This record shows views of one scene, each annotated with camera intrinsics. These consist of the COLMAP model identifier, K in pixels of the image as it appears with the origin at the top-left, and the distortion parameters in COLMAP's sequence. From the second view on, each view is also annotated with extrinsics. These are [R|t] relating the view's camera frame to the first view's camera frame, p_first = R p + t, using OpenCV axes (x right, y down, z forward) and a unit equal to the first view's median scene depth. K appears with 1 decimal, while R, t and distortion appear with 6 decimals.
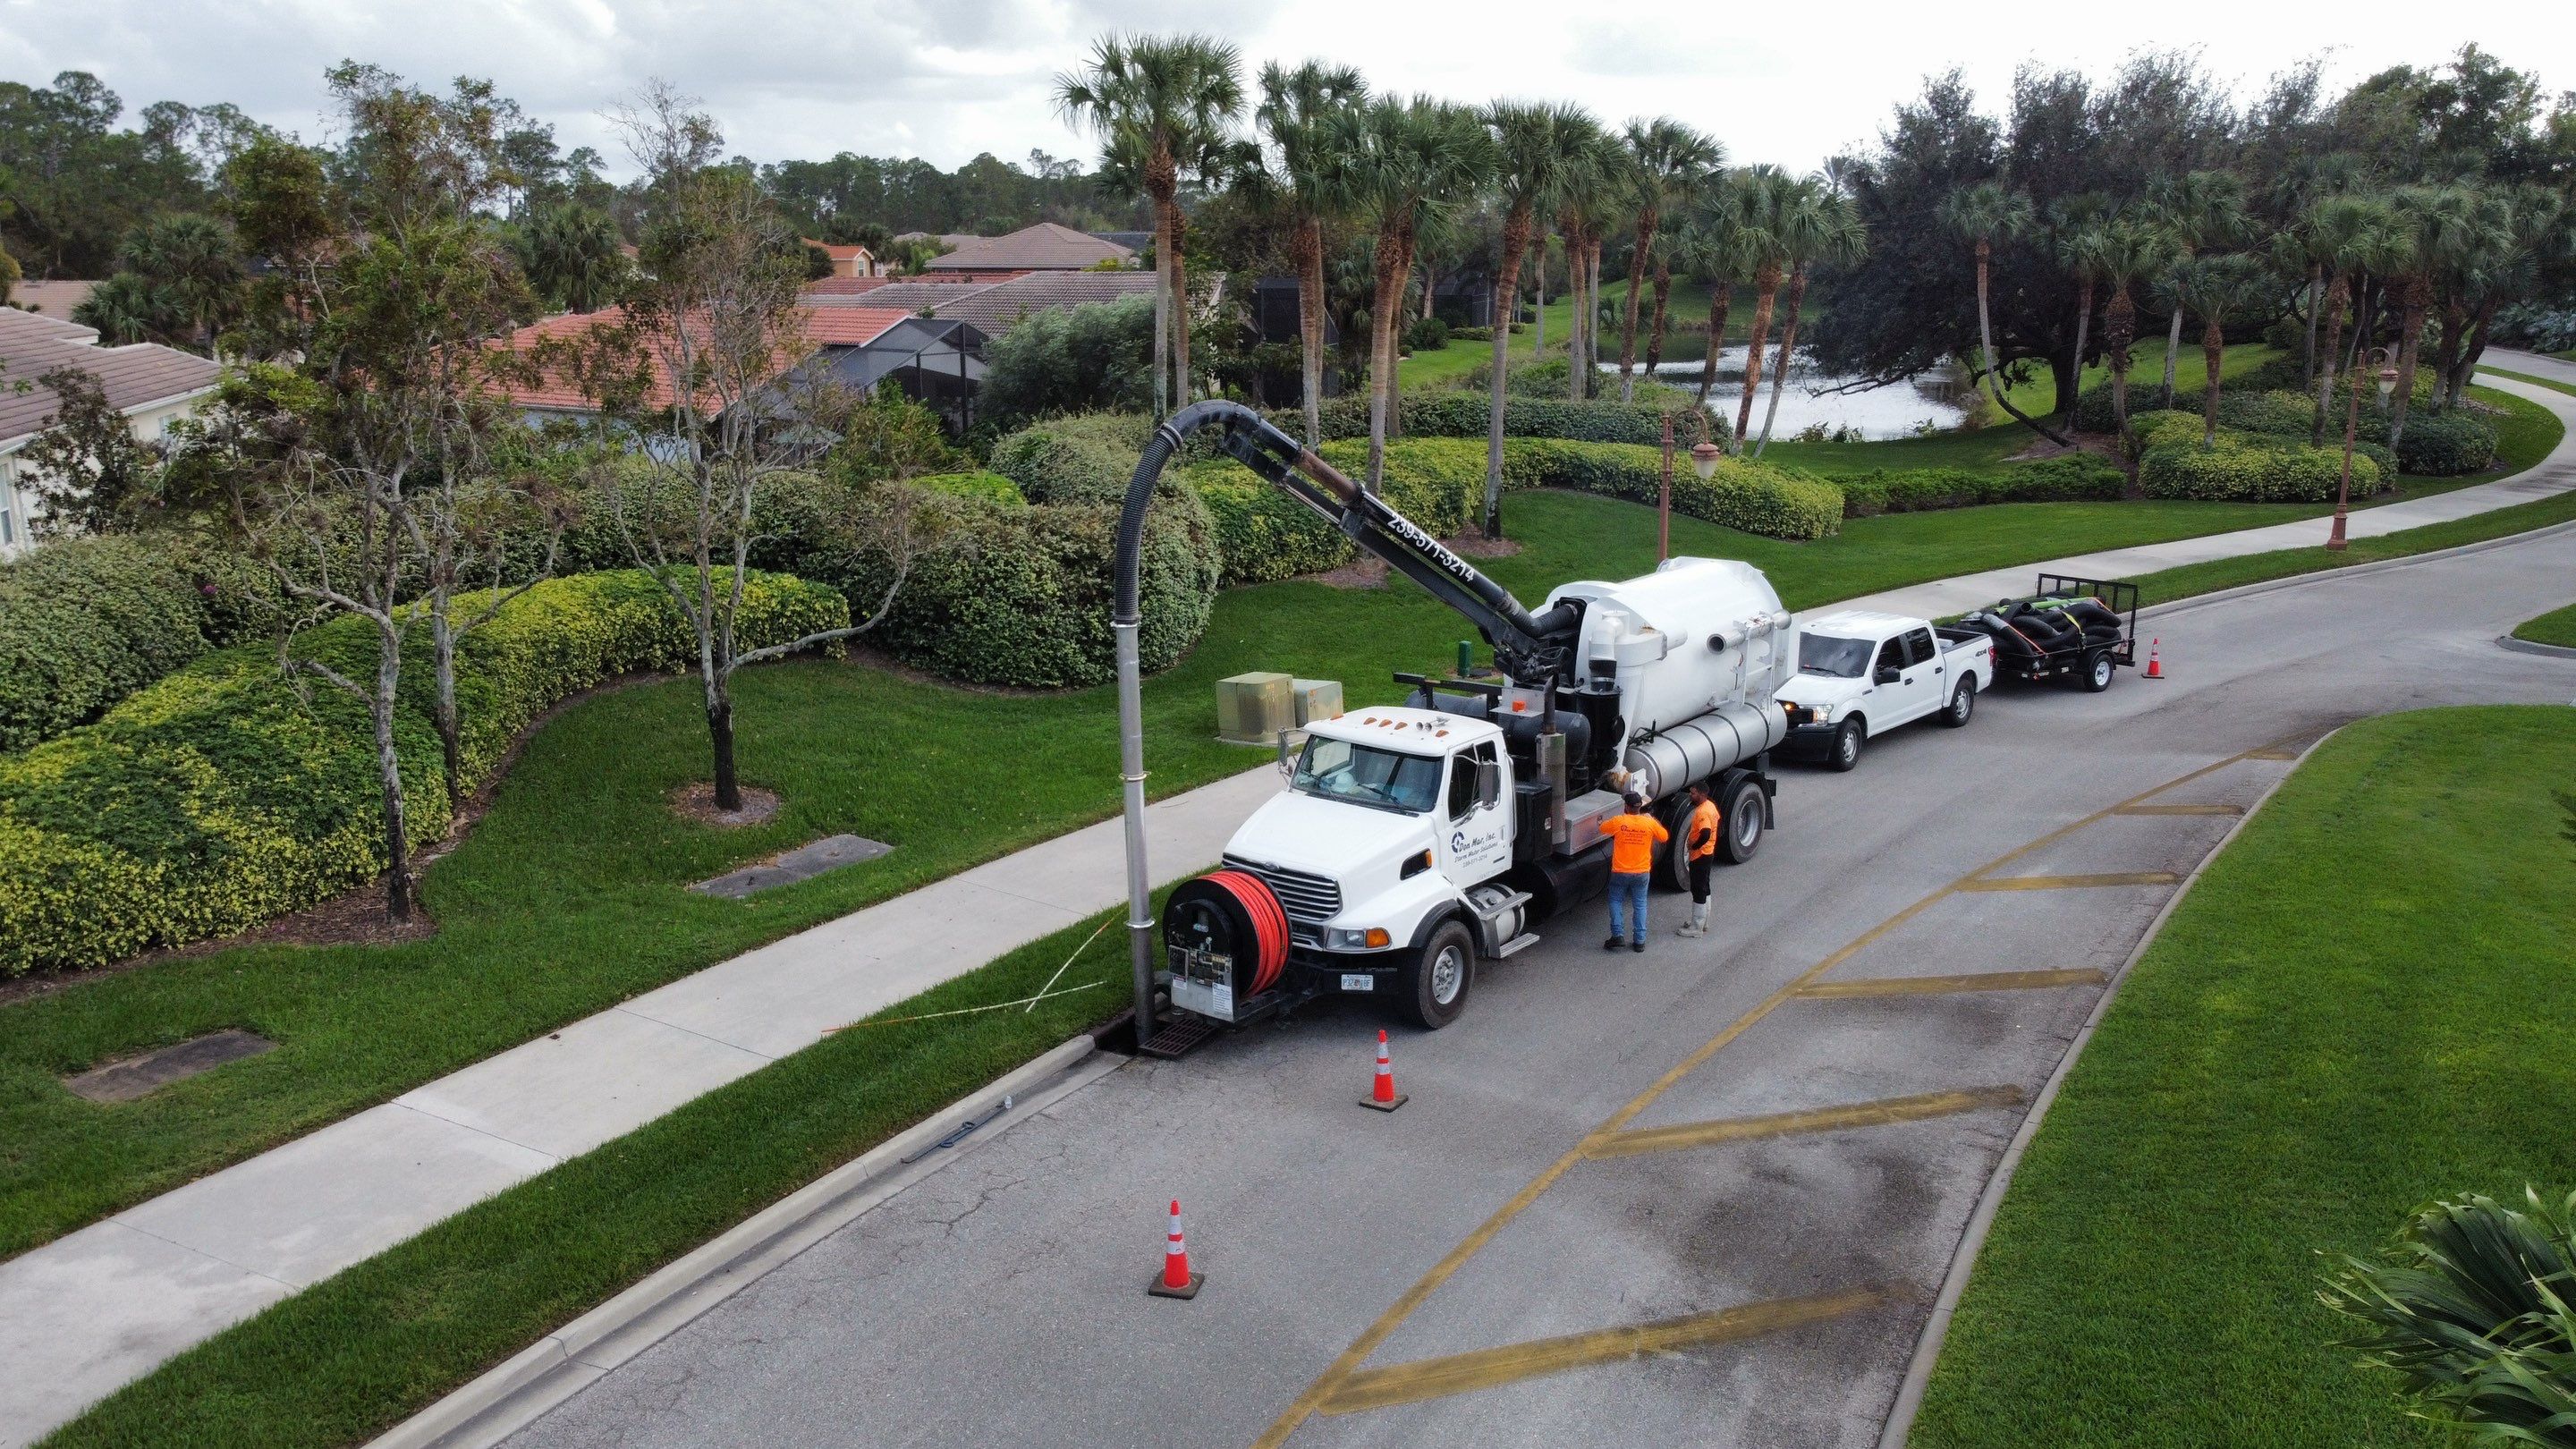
lens RADIAL K [[1957.1, 0, 1288.0], [0, 1957.1, 724.5], [0, 0, 1]] dist [-0.007747, 0.003966]
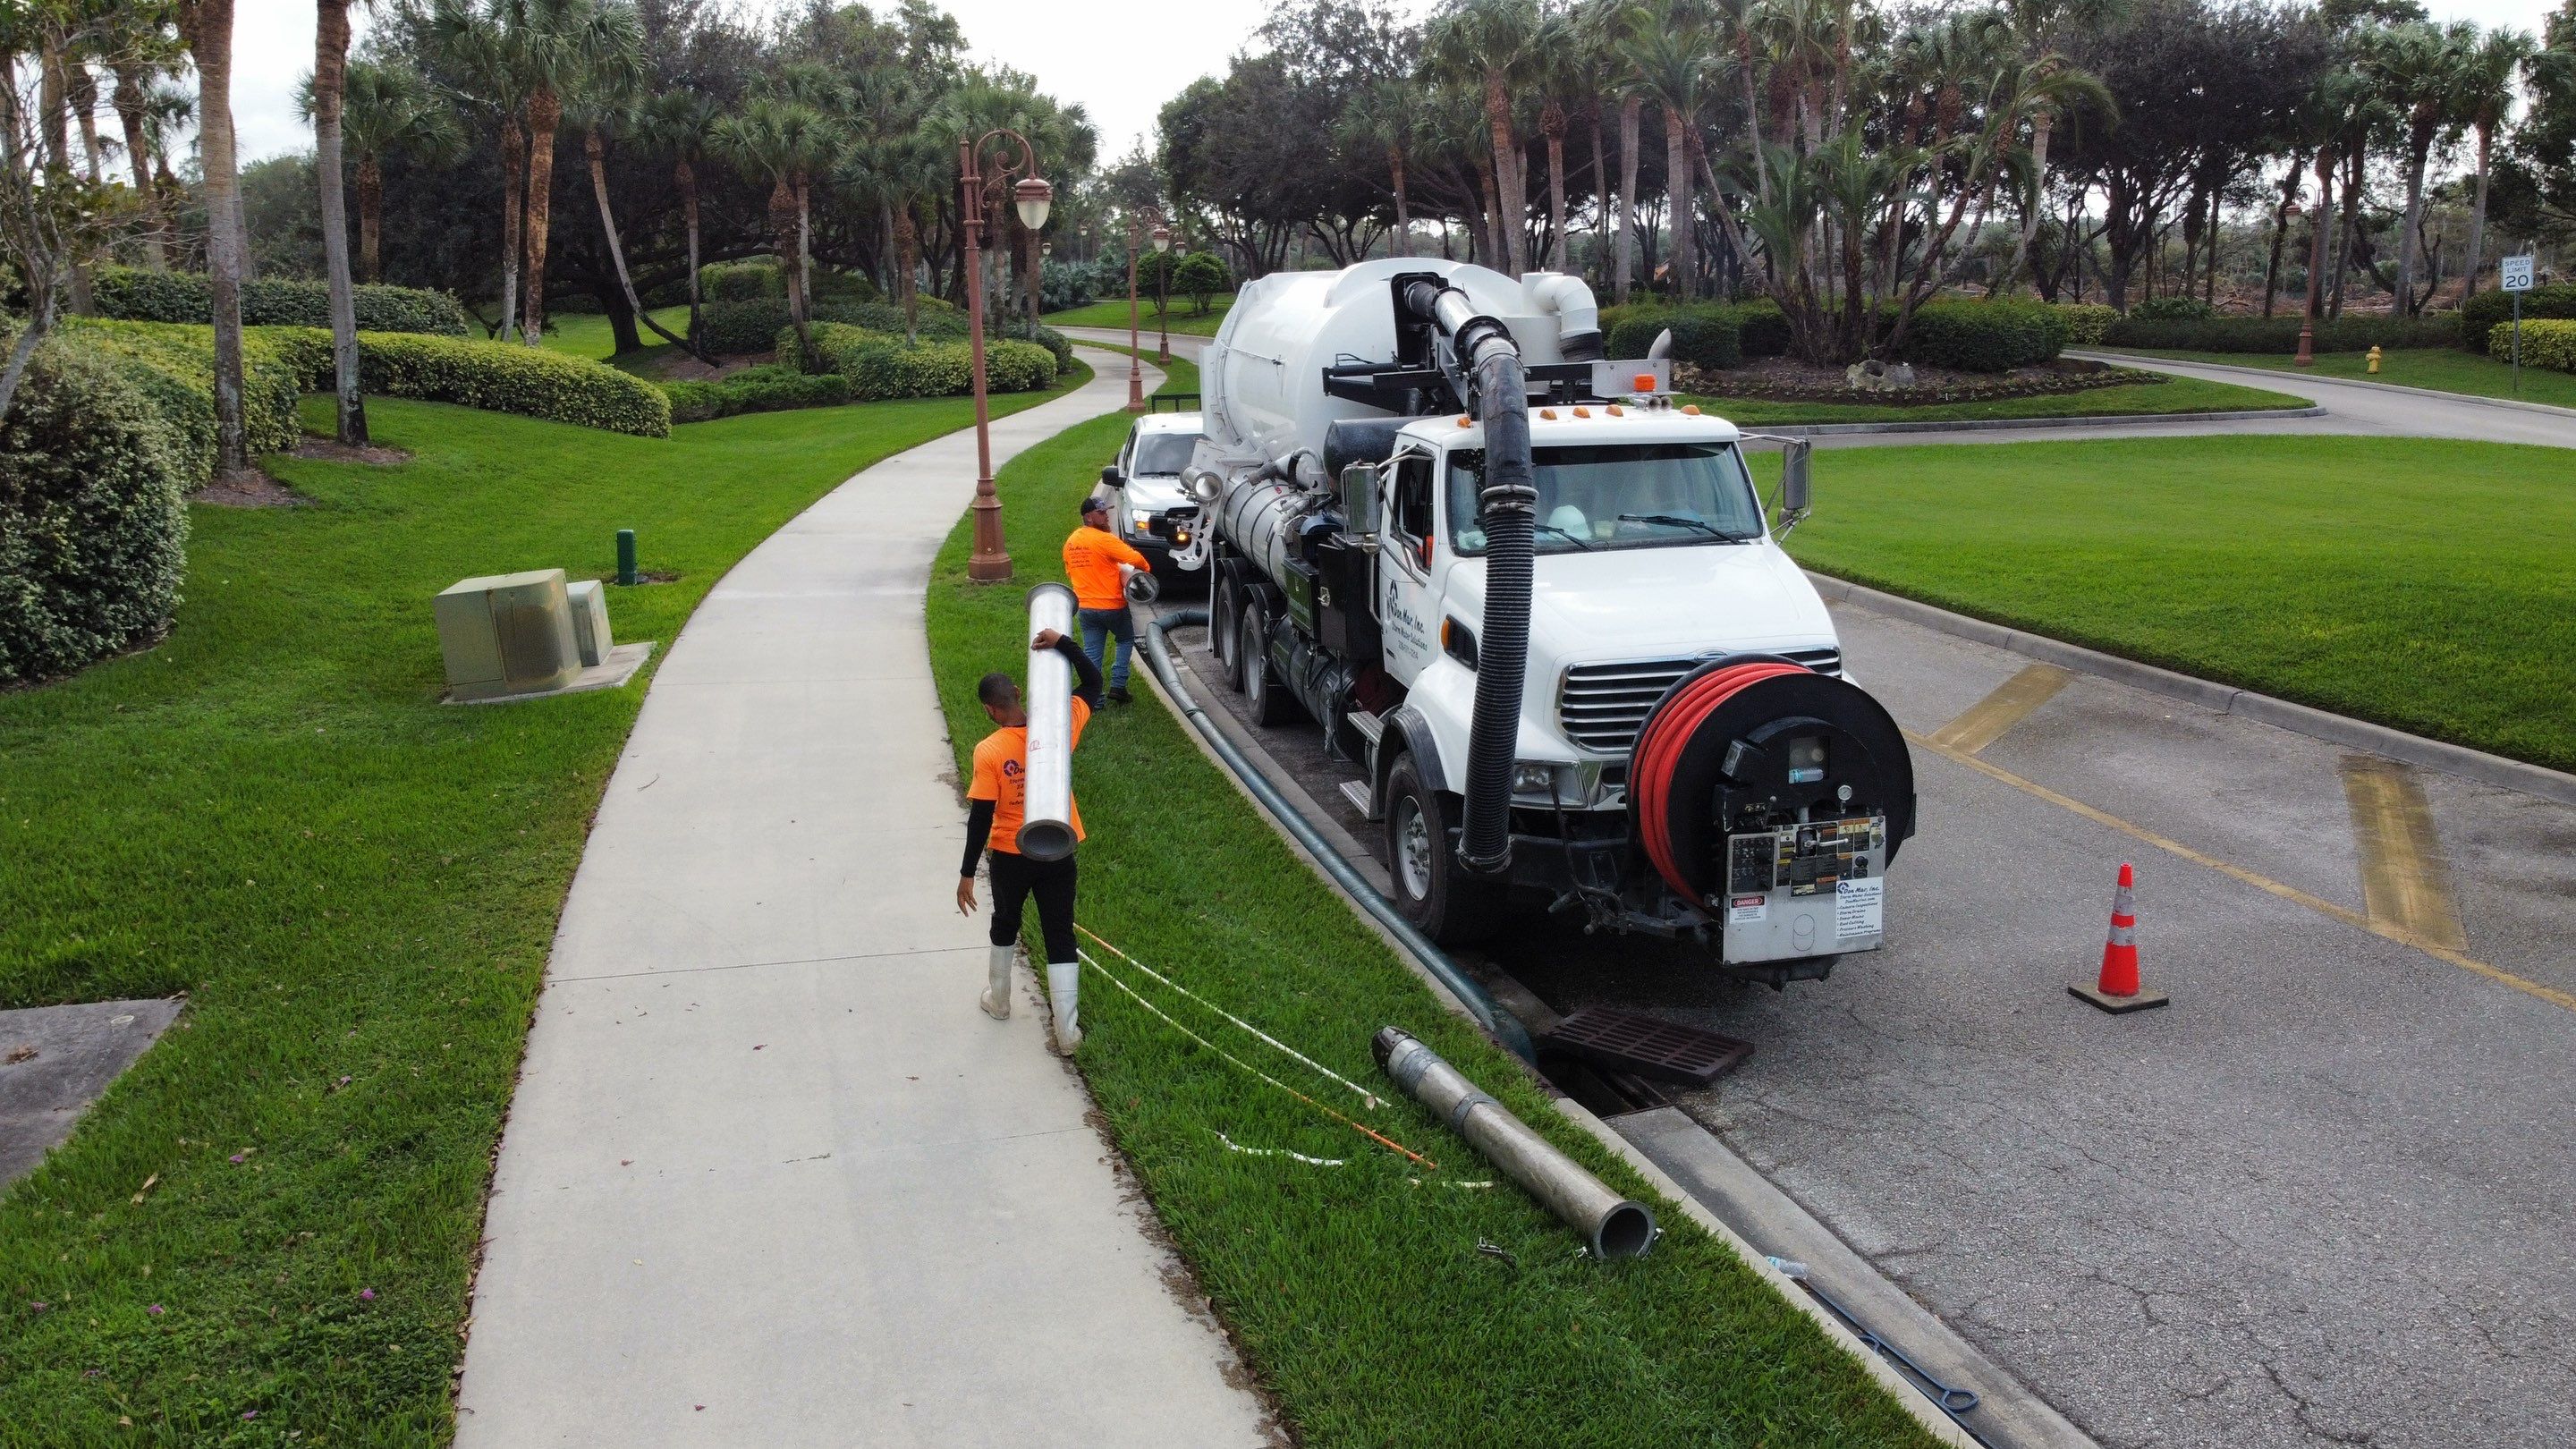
lens RADIAL K [[1957.3, 0, 1279.6], [0, 1957.3, 720.3], [0, 0, 1]] dist [0.000335, -0.007979]
pose [[0.643739, -0.175081, 0.744948, -0.209298], [0.192687, 0.979195, 0.063628, 0.015536], [-0.740589, 0.102582, 0.664082, 0.338460]]
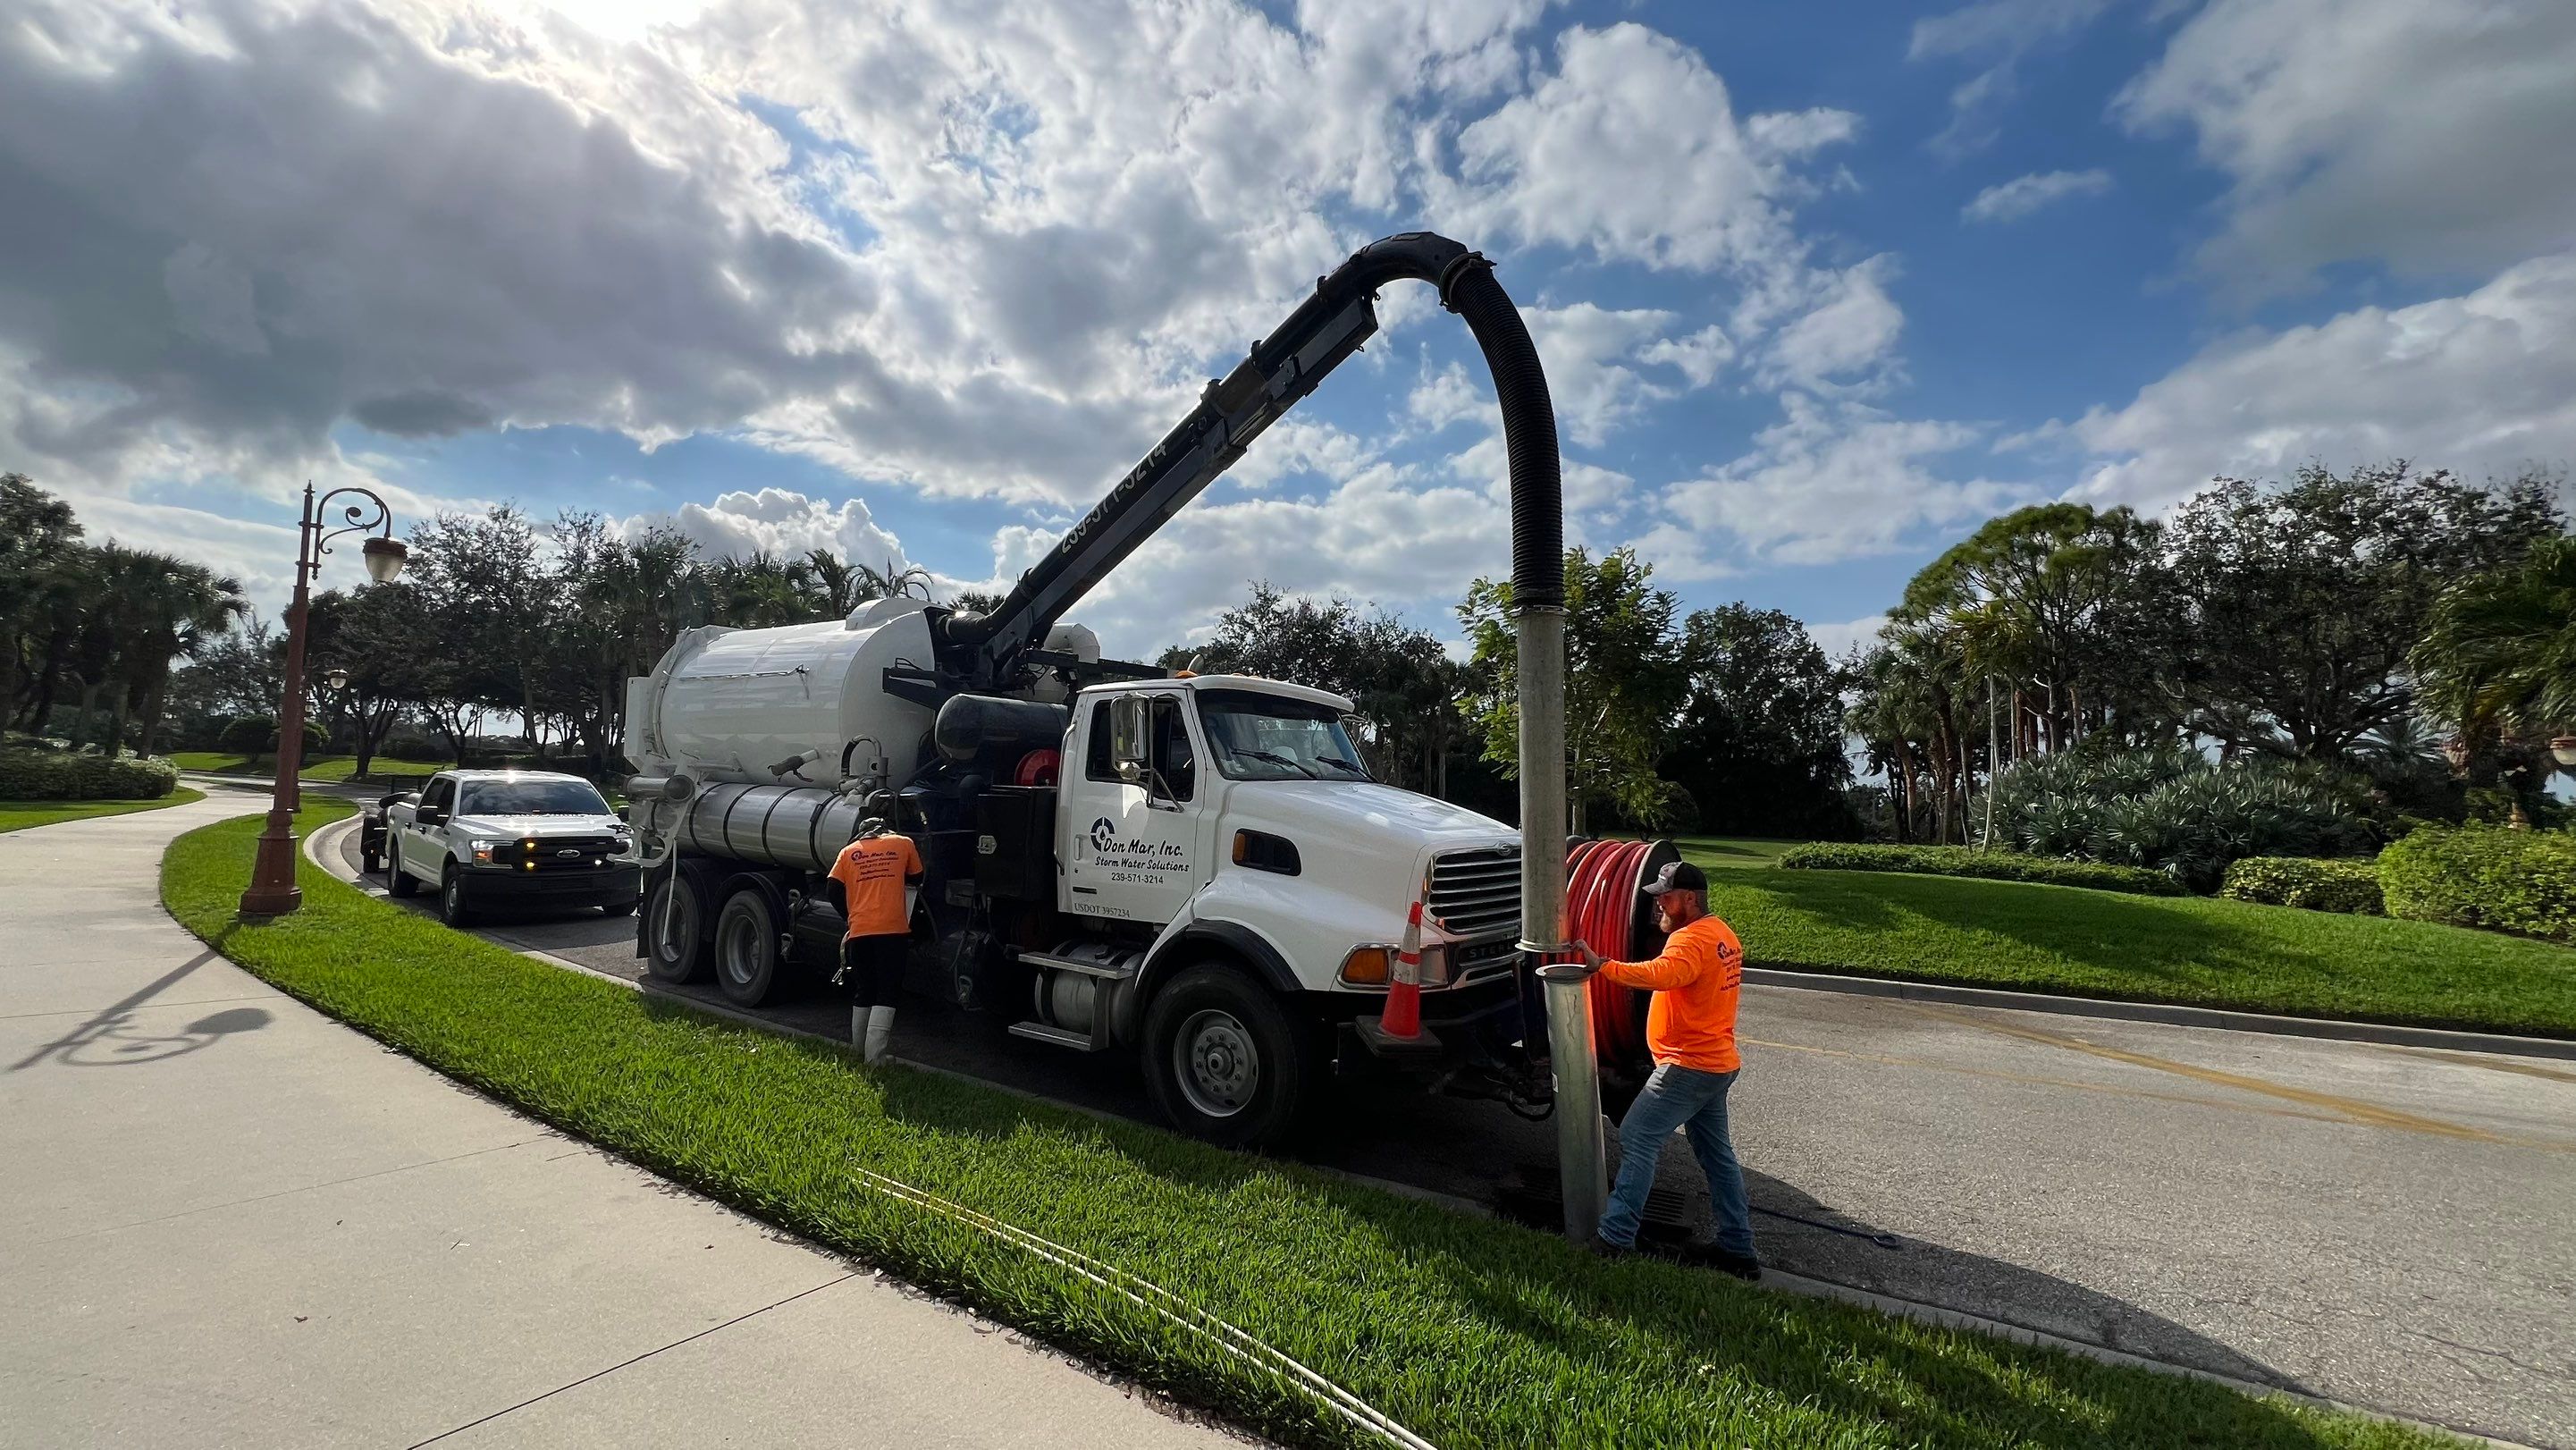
lens RADIAL K [[1029.1, 0, 1282.0], [0, 1029.1, 732.2], [0, 0, 1]] dist [-0.001378, -0.000420]
pose [[-0.056463, 0.066904, 0.996161, -0.148136], [0.198549, 0.978576, -0.054469, 0.018067], [-0.978463, 0.194711, -0.068537, 0.490800]]
